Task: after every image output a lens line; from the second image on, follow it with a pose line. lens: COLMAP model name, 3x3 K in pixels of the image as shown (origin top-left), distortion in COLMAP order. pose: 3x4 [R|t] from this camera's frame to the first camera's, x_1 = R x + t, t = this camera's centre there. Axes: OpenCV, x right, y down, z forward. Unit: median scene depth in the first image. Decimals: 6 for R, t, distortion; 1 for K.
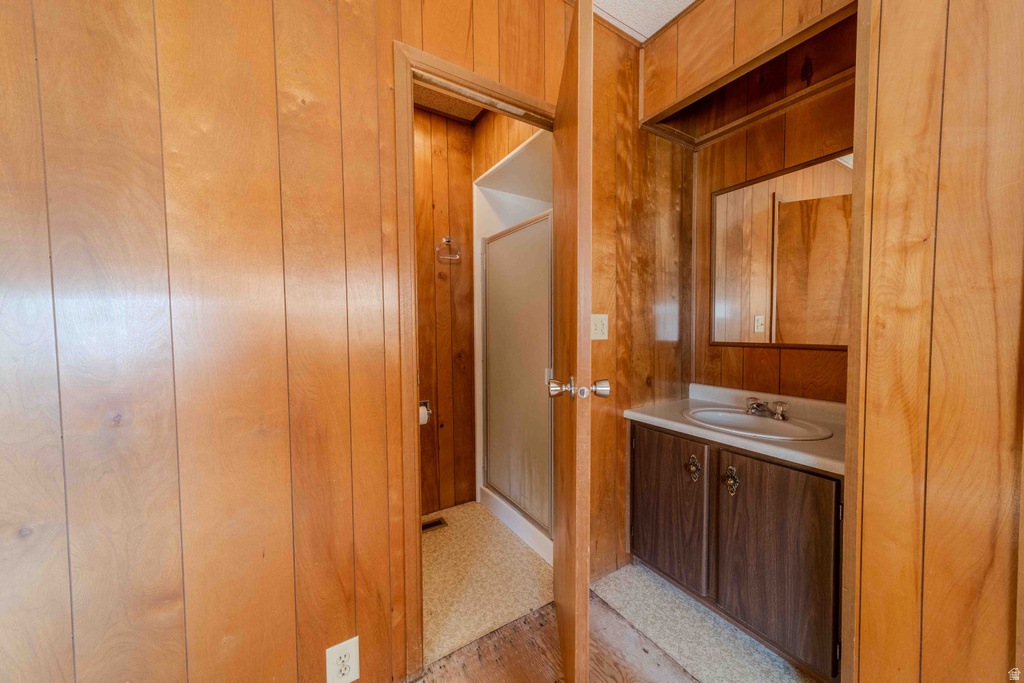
lens RADIAL K [[371.5, 0, 512.0], [0, 371.5, 341.5], [0, 0, 1]] dist [0.001392, 0.000104]
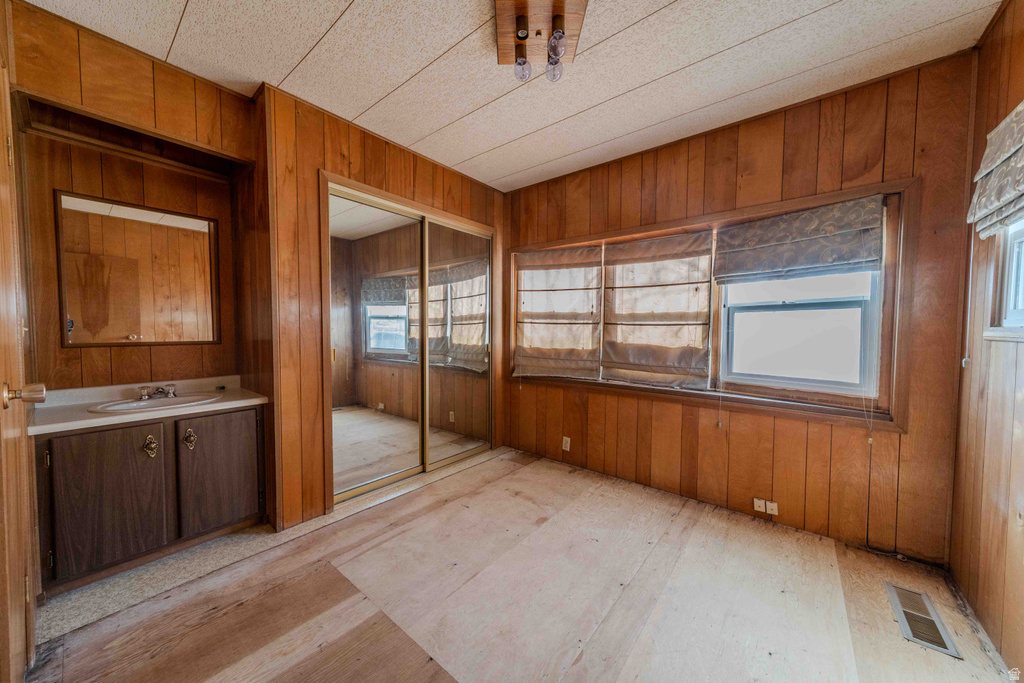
lens RADIAL K [[355.8, 0, 508.7], [0, 355.8, 342.7], [0, 0, 1]] dist [0.001342, -0.000004]
pose [[-0.347105, -0.027696, 0.937417, -0.986509], [0.040015, 0.998216, 0.044309, 0.001061], [-0.936972, 0.052891, -0.345377, 0.292703]]
